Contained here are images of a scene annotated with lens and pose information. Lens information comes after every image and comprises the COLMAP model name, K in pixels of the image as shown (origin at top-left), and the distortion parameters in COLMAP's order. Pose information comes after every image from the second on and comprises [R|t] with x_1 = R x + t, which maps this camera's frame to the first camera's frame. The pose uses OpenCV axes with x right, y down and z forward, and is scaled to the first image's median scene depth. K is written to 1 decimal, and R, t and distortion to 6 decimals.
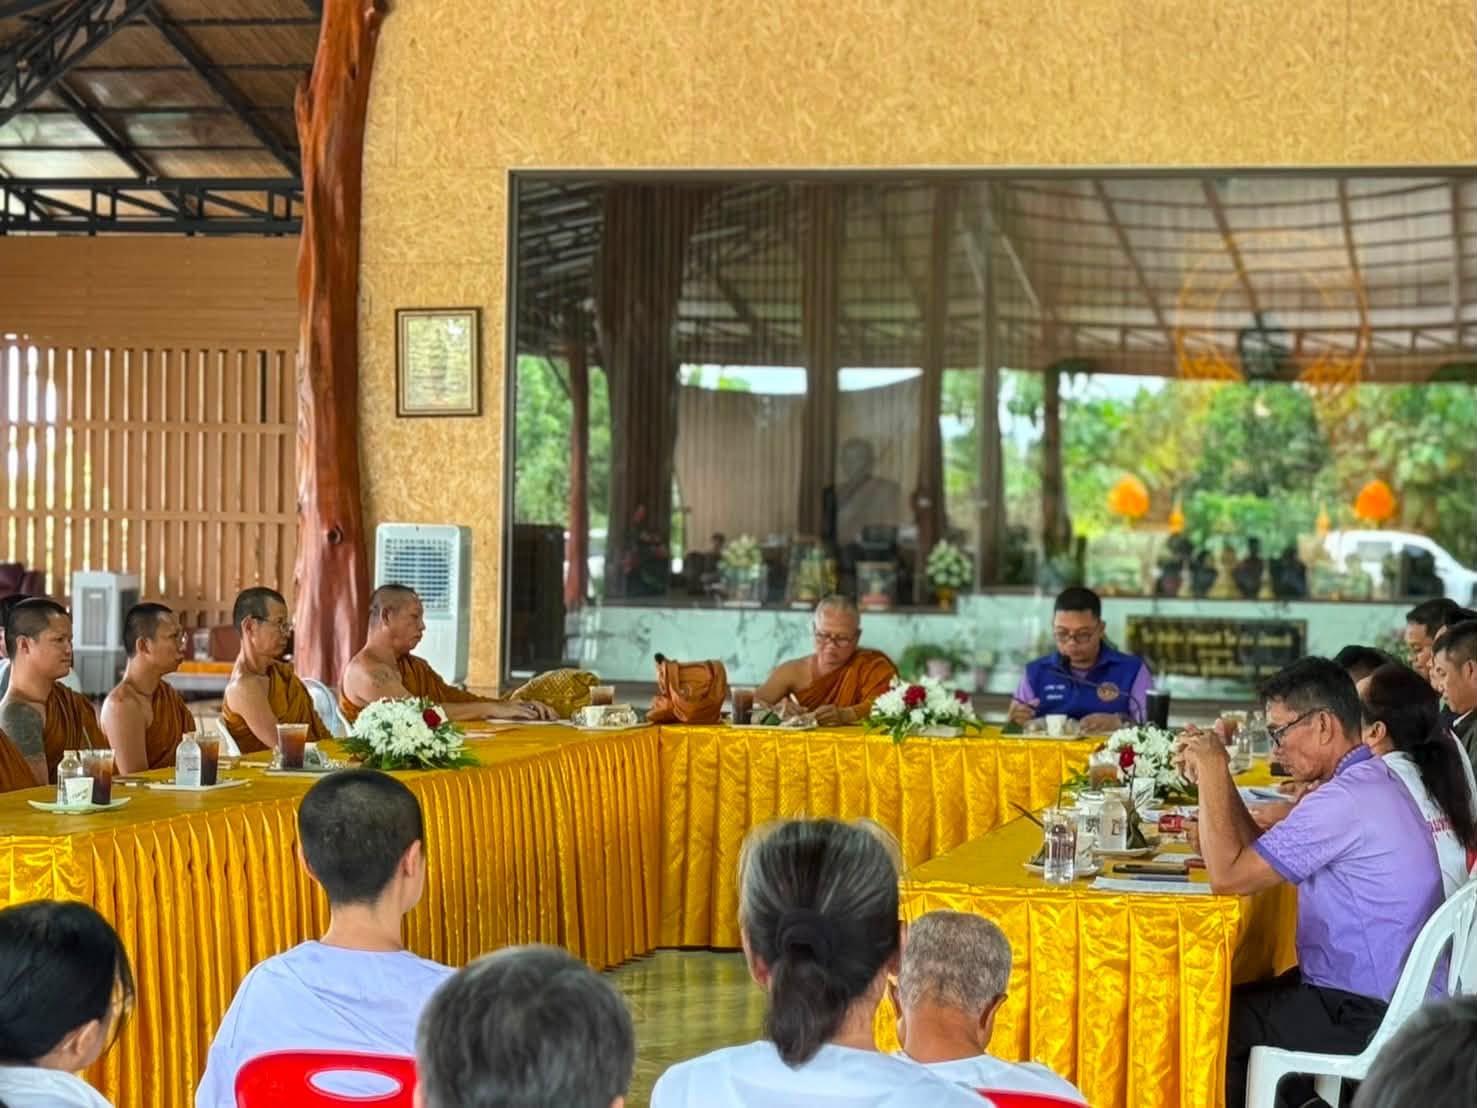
lens RADIAL K [[755.3, 0, 738.5], [0, 755.3, 554.0], [0, 0, 1]] dist [-0.002549, -0.000342]
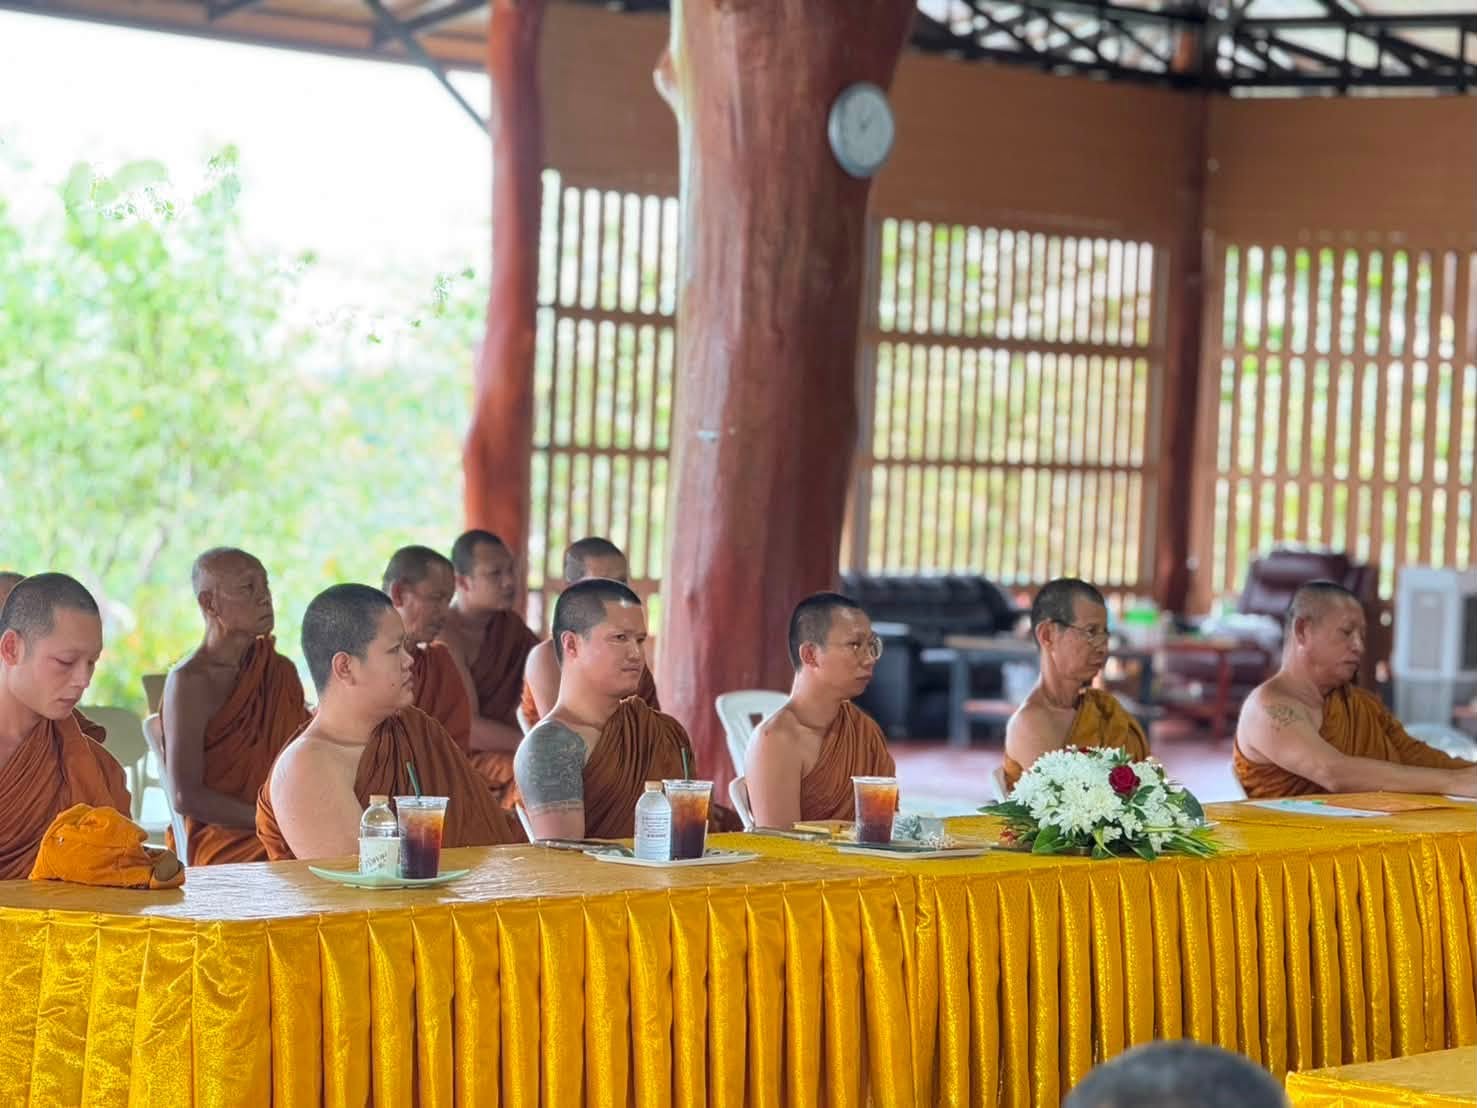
lens RADIAL K [[1260.3, 0, 813.7], [0, 1260.3, 558.4], [0, 0, 1]] dist [0.004532, 0.015324]
pose [[0.993235, 0.033860, -0.111077, -0.565038], [-0.030289, 0.998974, 0.033677, -0.003325], [0.112103, -0.030085, 0.993241, -0.112232]]
